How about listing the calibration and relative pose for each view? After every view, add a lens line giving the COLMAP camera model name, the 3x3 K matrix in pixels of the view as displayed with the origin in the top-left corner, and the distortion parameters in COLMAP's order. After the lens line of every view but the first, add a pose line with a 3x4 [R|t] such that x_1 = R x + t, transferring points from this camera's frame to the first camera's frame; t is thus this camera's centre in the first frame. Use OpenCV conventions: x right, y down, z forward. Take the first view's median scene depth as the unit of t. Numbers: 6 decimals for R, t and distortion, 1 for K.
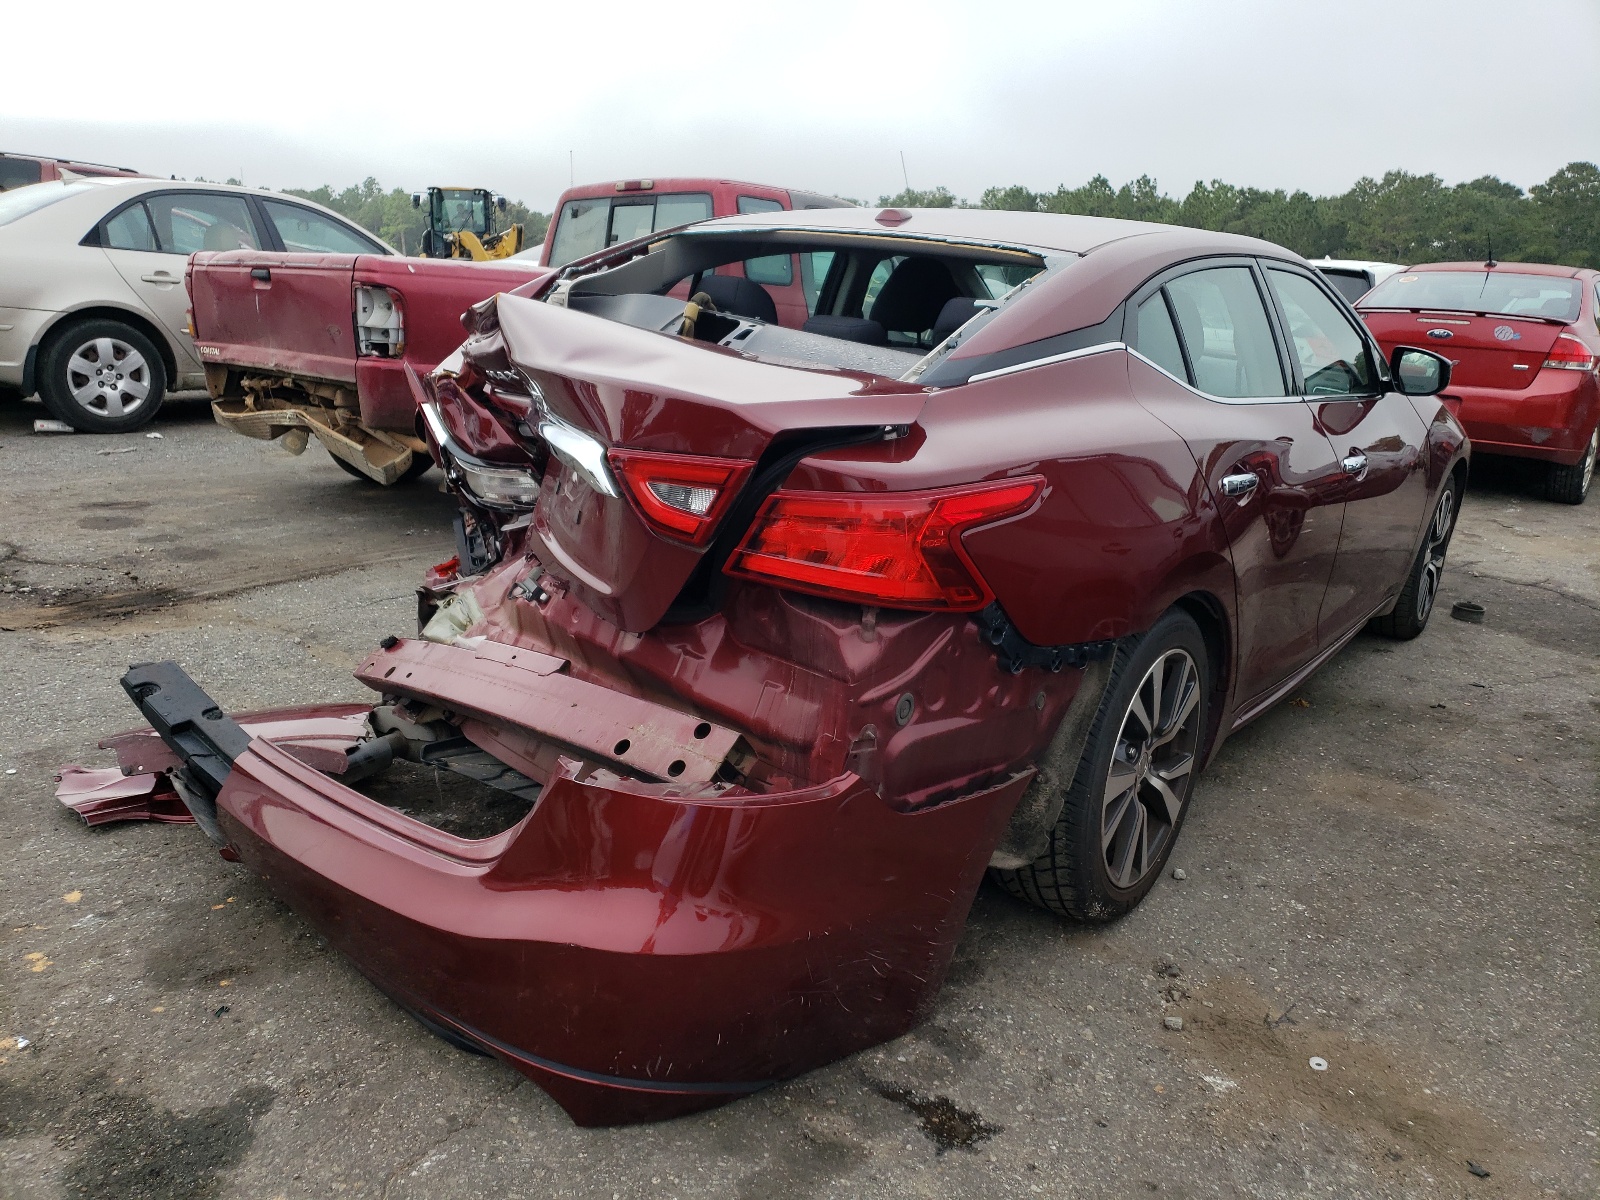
lens RADIAL K [[1201.1, 0, 814.1], [0, 1201.1, 600.0], [0, 0, 1]] dist [0.004786, 0.004199]
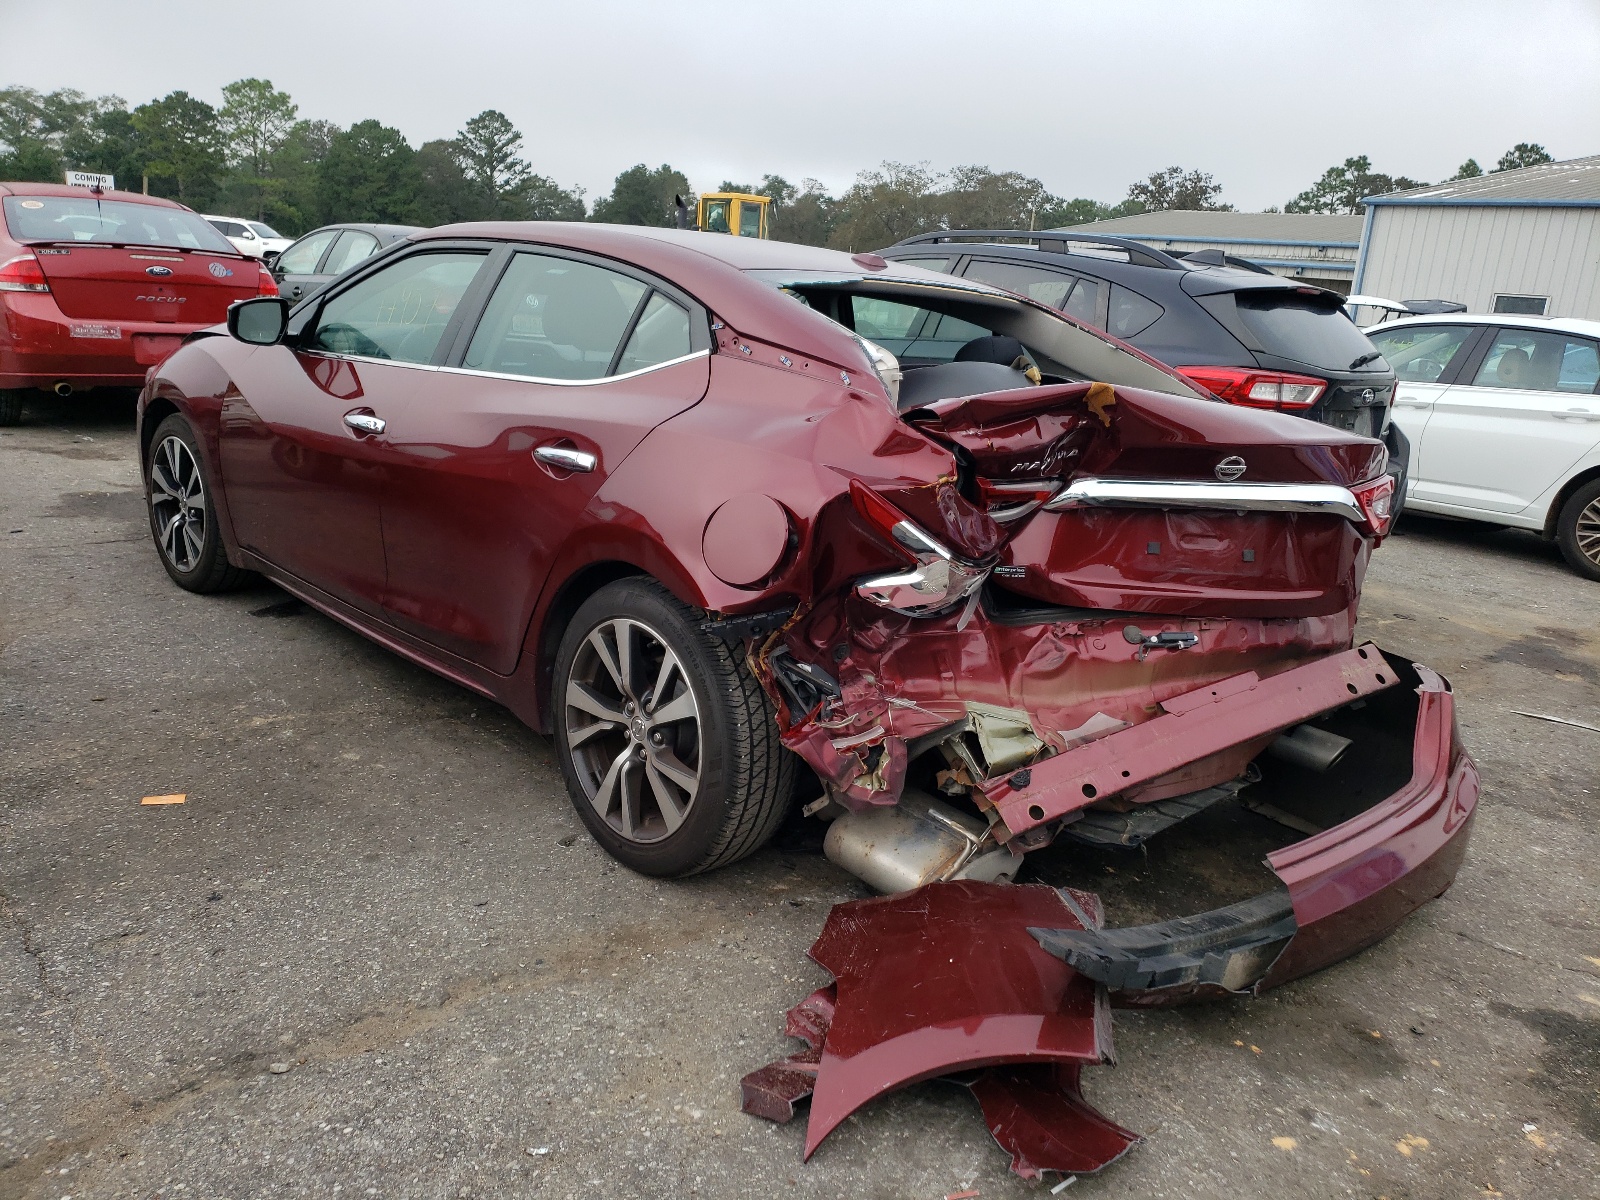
lens RADIAL K [[1201.1, 0, 813.9], [0, 1201.1, 600.9], [0, 0, 1]] dist [0.004786, 0.004199]
pose [[0.200338, -0.292378, 0.935083, -1.503137], [0.200645, 0.946447, 0.252943, -0.442814], [-0.958961, 0.136946, 0.248274, 1.156753]]
